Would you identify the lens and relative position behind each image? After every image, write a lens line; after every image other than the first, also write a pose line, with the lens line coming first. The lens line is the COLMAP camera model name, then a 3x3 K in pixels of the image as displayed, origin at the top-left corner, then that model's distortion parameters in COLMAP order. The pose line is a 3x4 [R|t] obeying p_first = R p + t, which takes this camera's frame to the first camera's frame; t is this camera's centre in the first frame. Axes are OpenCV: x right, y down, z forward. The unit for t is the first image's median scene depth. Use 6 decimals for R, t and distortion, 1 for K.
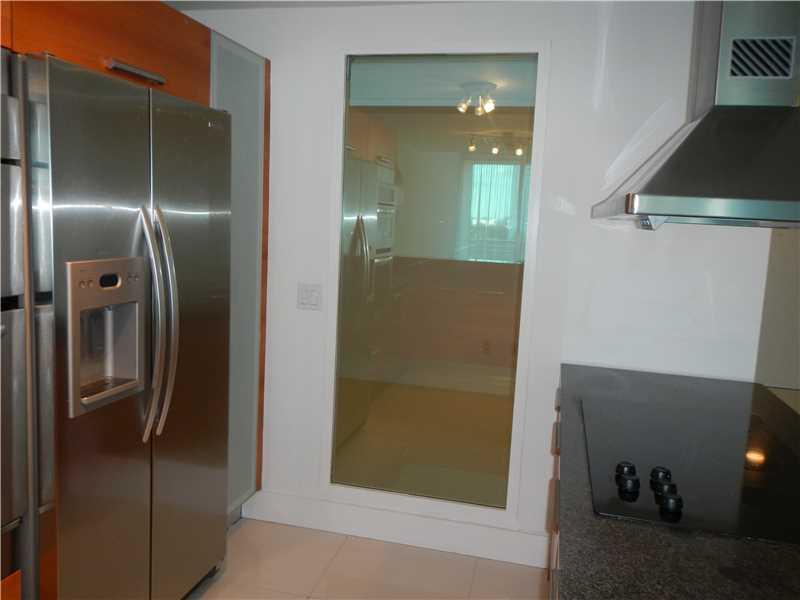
lens RADIAL K [[663.2, 0, 409.2], [0, 663.2, 295.5], [0, 0, 1]] dist [0.007967, -0.002113]
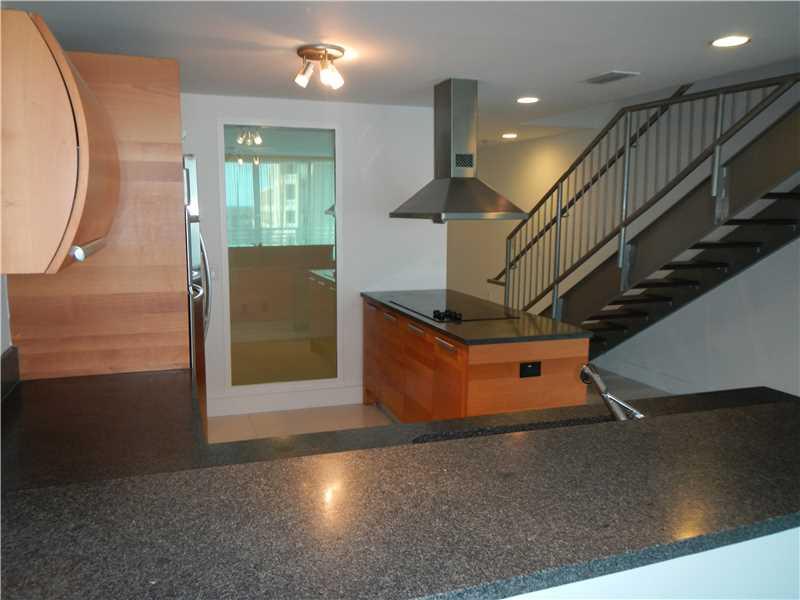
lens RADIAL K [[663.2, 0, 409.2], [0, 663.2, 295.5], [0, 0, 1]] dist [0.007967, -0.002113]
pose [[0.838673, -0.114618, 0.532438, -0.817874], [0.100501, 0.993385, 0.055541, 0.022832], [-0.535282, 0.006930, 0.844645, -0.832966]]
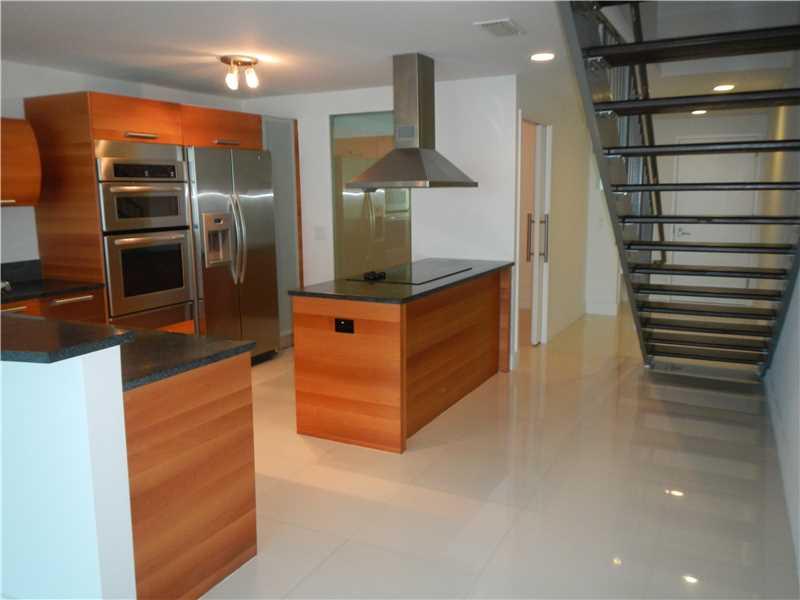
lens RADIAL K [[666.2, 0, 419.8], [0, 666.2, 299.0], [0, 0, 1]] dist [-0.003490, -0.007782]
pose [[0.974345, -0.021343, -0.224045, 0.825274], [0.030554, 0.998821, 0.037729, 0.186554], [0.222976, -0.043607, 0.973848, -1.287179]]
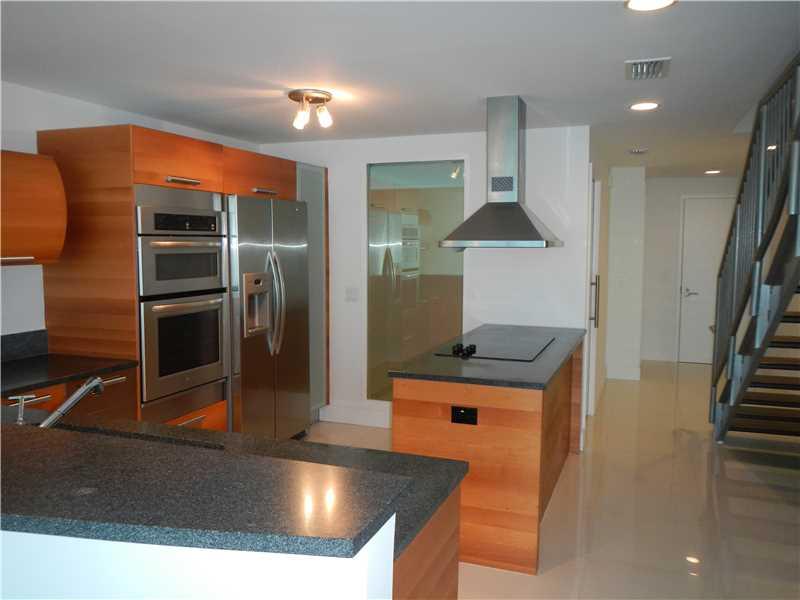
lens RADIAL K [[666.2, 0, 419.8], [0, 666.2, 299.0], [0, 0, 1]] dist [-0.003490, -0.007782]
pose [[0.993438, -0.034271, -0.109119, 0.314797], [0.030317, 0.998830, -0.037685, 0.119456], [0.110283, 0.034130, 0.993314, -1.070042]]
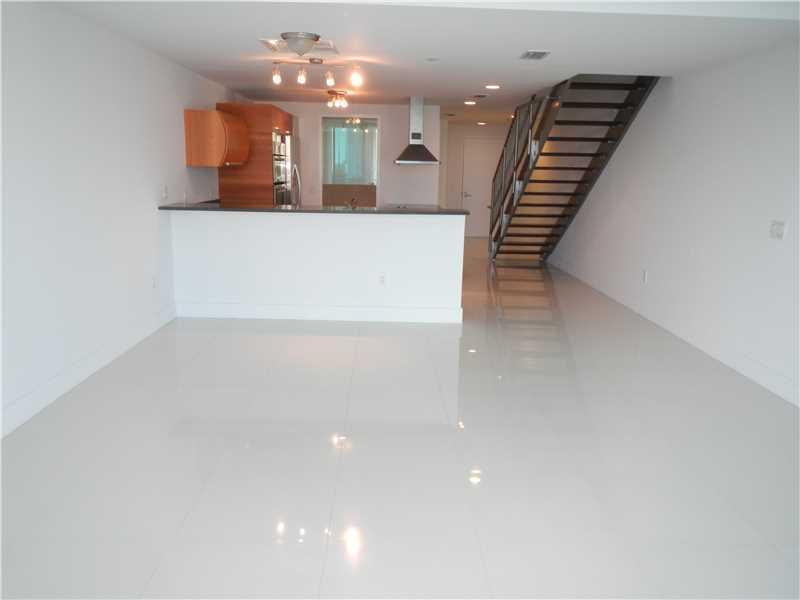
lens RADIAL K [[656.6, 0, 427.0], [0, 656.6, 298.2], [0, 0, 1]] dist [-0.008832, -0.001656]
pose [[0.961823, -0.076461, 0.262774, -0.691934], [0.052675, 0.993947, 0.096411, 0.350601], [-0.268555, -0.078888, 0.960029, -3.194558]]
